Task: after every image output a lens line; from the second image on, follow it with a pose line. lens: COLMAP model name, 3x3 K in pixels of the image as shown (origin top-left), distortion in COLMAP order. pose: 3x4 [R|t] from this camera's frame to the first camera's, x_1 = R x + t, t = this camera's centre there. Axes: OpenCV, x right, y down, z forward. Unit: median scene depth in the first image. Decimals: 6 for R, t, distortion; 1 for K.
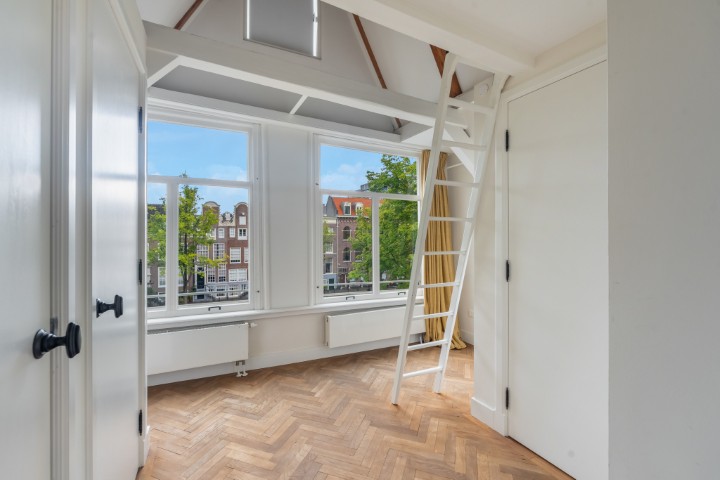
lens RADIAL K [[315.2, 0, 355.2], [0, 315.2, 237.1], [0, 0, 1]] dist [-0.002912, 0.000124]
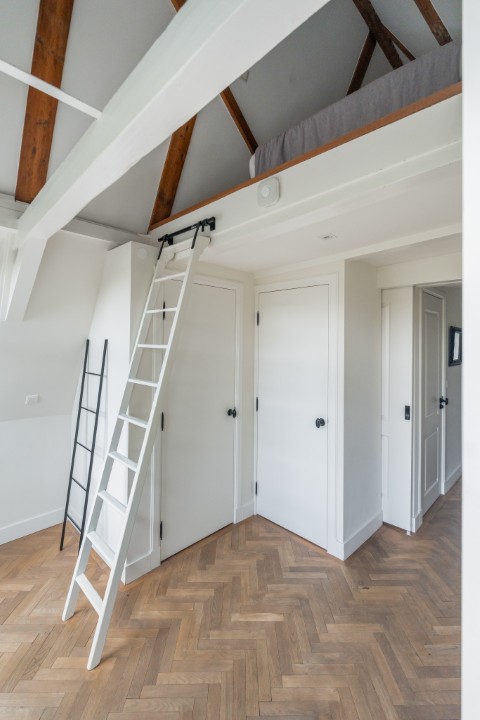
lens RADIAL K [[315.2, 0, 245.0], [0, 315.2, 341.7], [0, 0, 1]] dist [-0.002912, 0.000124]
pose [[-0.328665, 0.000184, 0.944446, -0.756403], [-0.002785, 0.999995, -0.001163, -0.203021], [-0.944442, -0.003012, -0.328663, 1.120194]]
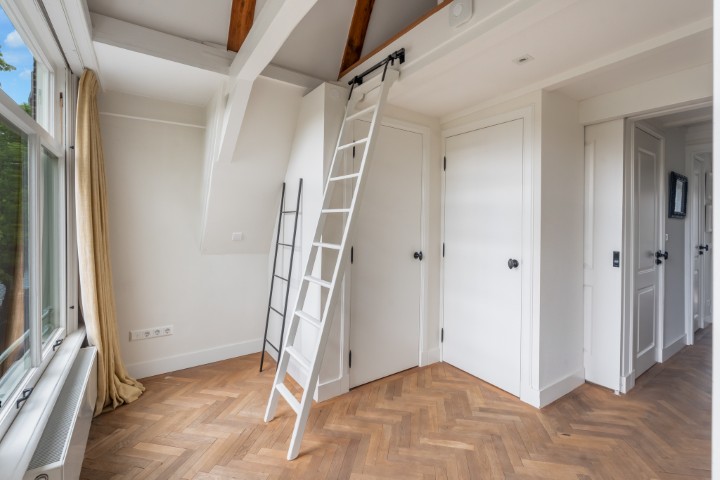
lens RADIAL K [[315.2, 0, 365.9], [0, 315.2, 220.0], [0, 0, 1]] dist [-0.002912, 0.000124]
pose [[-0.148515, -0.000112, 0.988910, -0.765382], [-0.008503, 0.999963, -0.001164, -0.033305], [-0.988874, -0.008582, -0.148511, 1.154445]]
